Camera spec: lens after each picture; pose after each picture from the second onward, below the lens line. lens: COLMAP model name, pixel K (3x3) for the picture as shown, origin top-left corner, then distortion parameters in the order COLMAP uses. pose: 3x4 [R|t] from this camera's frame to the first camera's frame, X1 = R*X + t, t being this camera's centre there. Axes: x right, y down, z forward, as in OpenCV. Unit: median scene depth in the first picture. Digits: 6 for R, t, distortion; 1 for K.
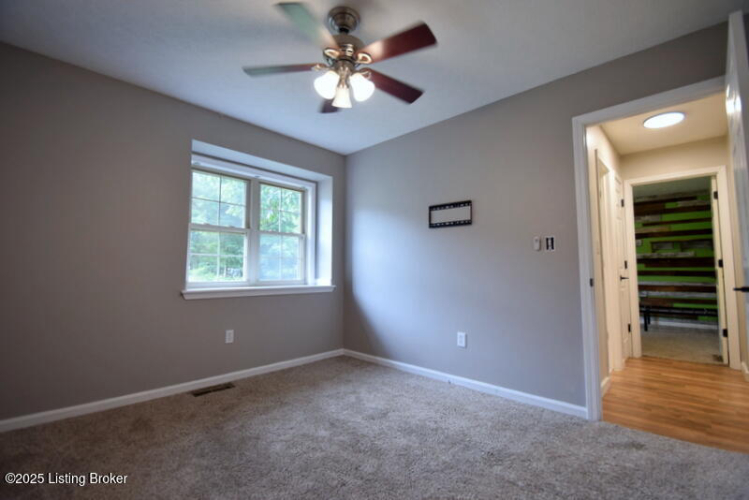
lens RADIAL K [[339.8, 0, 373.1], [0, 339.8, 250.9], [0, 0, 1]] dist [-0.001550, -0.006915]
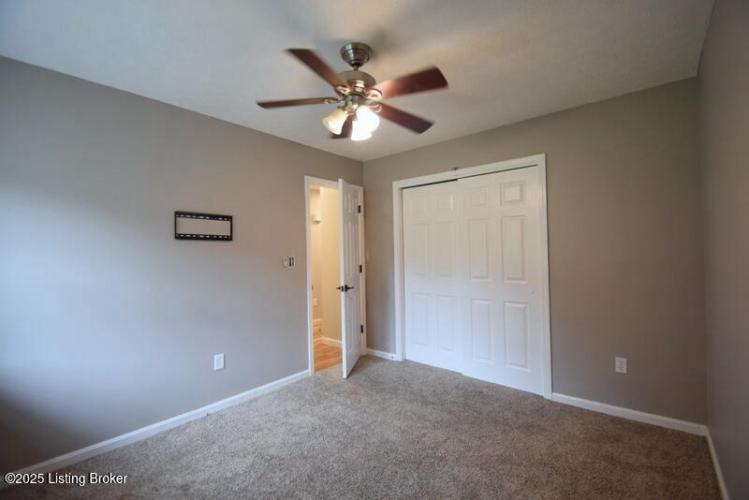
lens RADIAL K [[339.8, 0, 373.1], [0, 339.8, 250.9], [0, 0, 1]] dist [-0.001550, -0.006915]
pose [[-0.087368, 0.003960, 0.996168, -0.725665], [-0.037522, 0.999269, -0.007263, -0.056306], [-0.995469, -0.038013, -0.087156, 0.677132]]
